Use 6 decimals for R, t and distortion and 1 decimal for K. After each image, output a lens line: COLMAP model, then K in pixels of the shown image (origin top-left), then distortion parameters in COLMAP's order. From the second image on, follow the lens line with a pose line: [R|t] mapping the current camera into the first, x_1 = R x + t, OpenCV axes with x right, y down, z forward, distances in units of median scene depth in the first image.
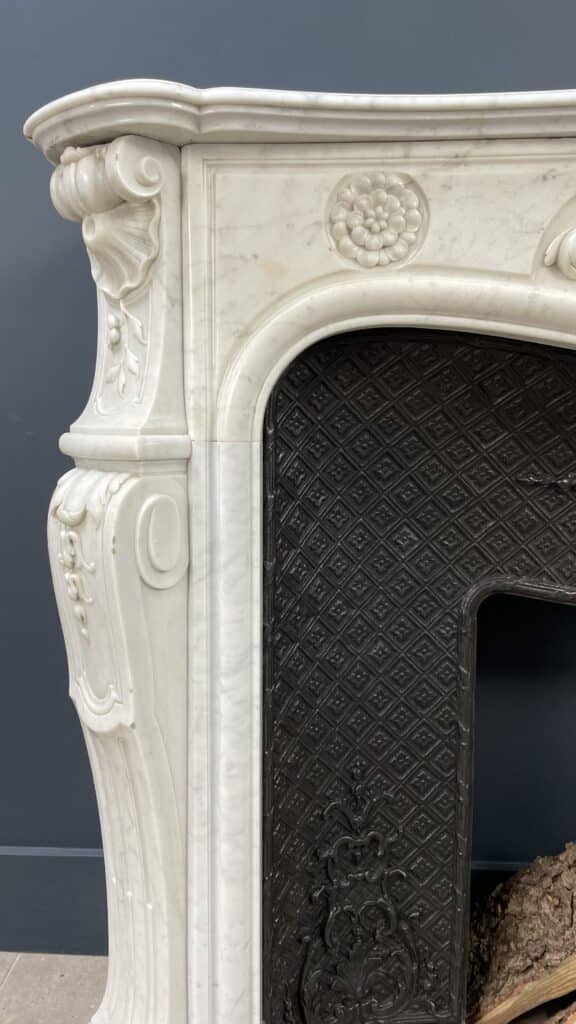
lens RADIAL K [[785.9, 0, 289.1], [0, 785.9, 504.3], [0, 0, 1]] dist [0.091927, -0.134849]
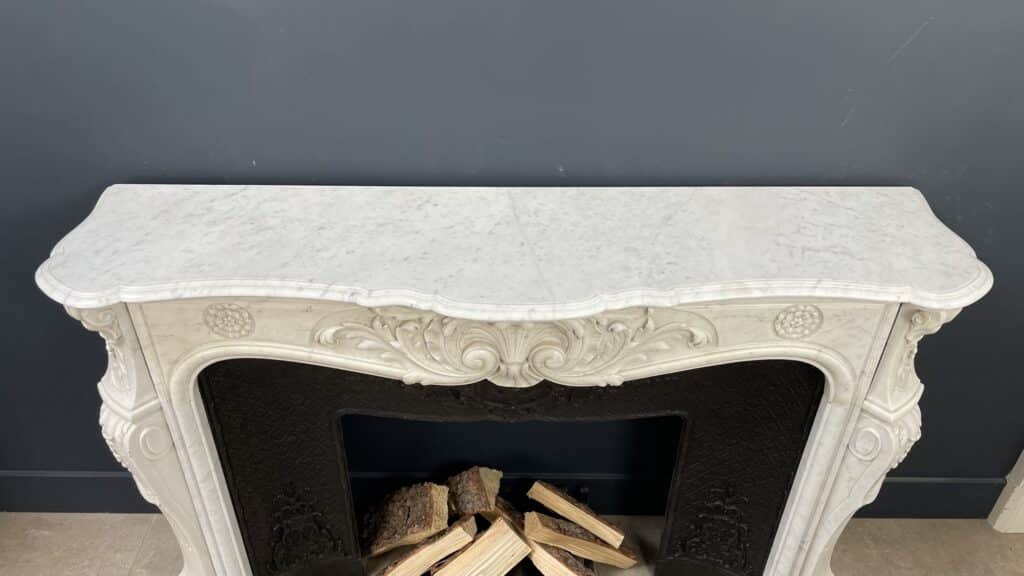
lens RADIAL K [[785.9, 0, 508.3], [0, 785.9, 279.9], [0, 0, 1]] dist [0.091927, -0.134849]
pose [[0.999069, -0.021068, 0.037658, 0.715548], [0.000369, 0.876855, 0.480755, -1.362871], [-0.043149, -0.480293, 0.876046, -0.714674]]
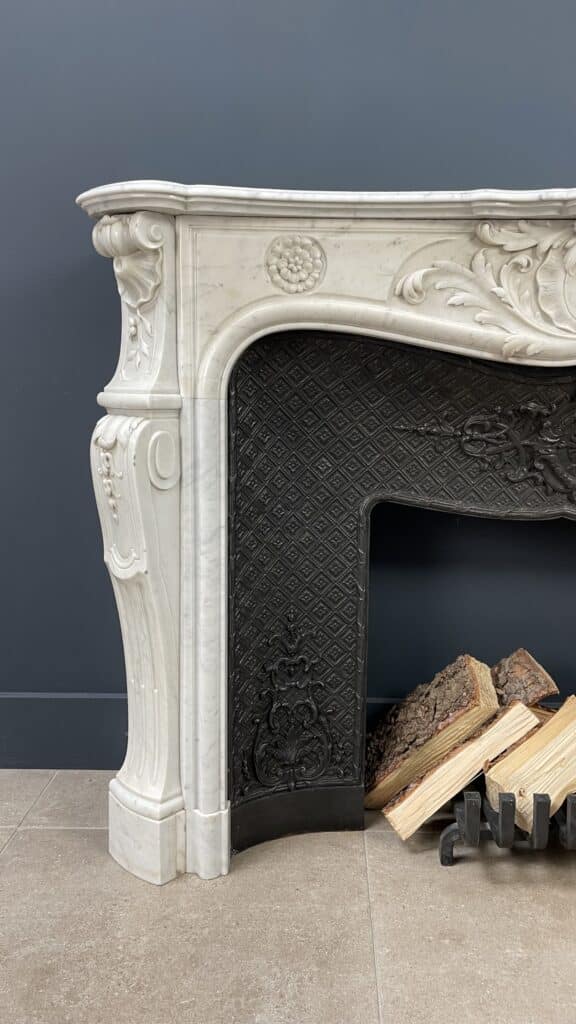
lens RADIAL K [[803.8, 0, 327.5], [0, 803.8, 506.4], [0, 0, 1]] dist [0.100684, -0.150724]
pose [[0.998997, 0.006834, 0.044245, 0.101951], [-0.008501, 0.999257, 0.037591, 0.076371], [-0.043956, -0.037930, 0.998313, -0.673254]]
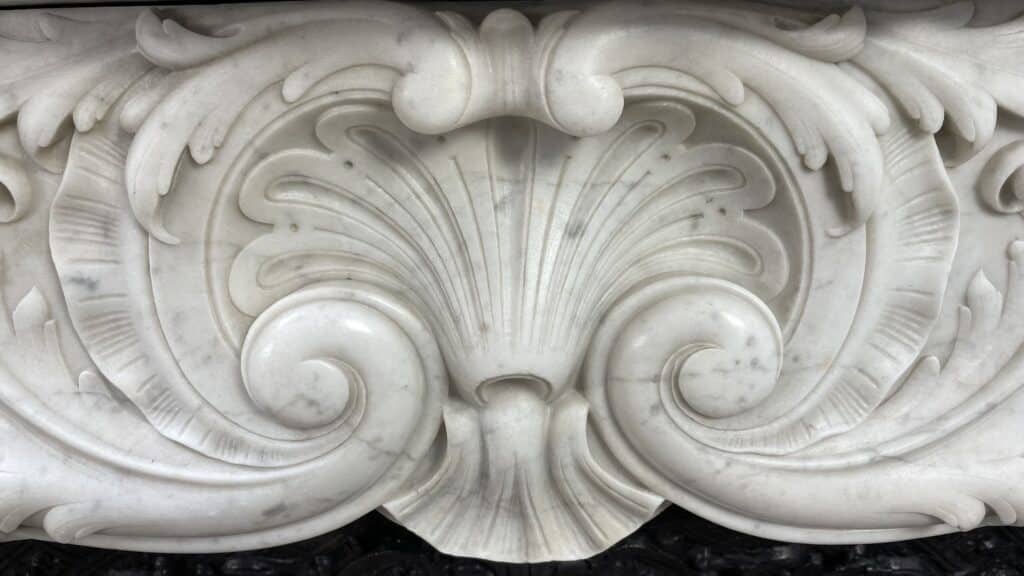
lens RADIAL K [[782.0, 0, 507.2], [0, 782.0, 268.3], [0, 0, 1]] dist [0.075001, -0.130528]
pose [[0.998680, -0.029125, 0.042312, 0.781147], [0.024702, 0.994526, 0.101530, -0.337343], [-0.045038, -0.100351, 0.993932, 0.529966]]
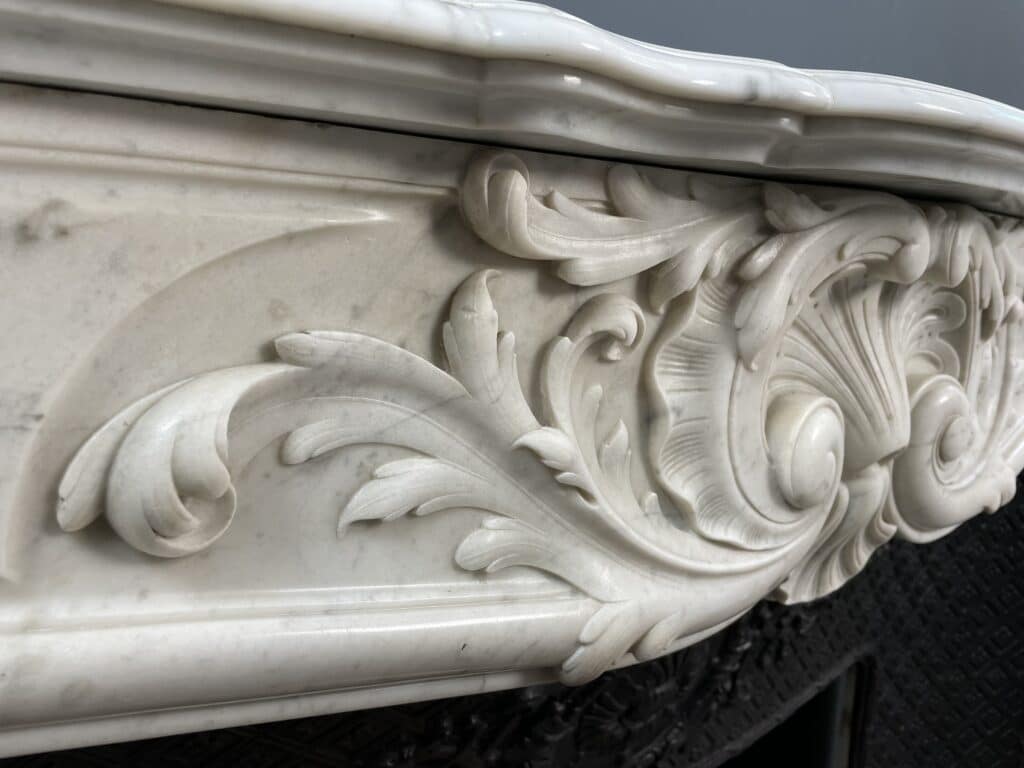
lens RADIAL K [[788.3, 0, 509.9], [0, 788.3, 376.4], [0, 0, 1]] dist [0.091988, -0.147179]
pose [[0.754232, -0.080620, 0.651640, 0.249288], [0.041616, 0.996308, 0.075093, -0.351295], [-0.655288, -0.029519, 0.754802, 0.651042]]
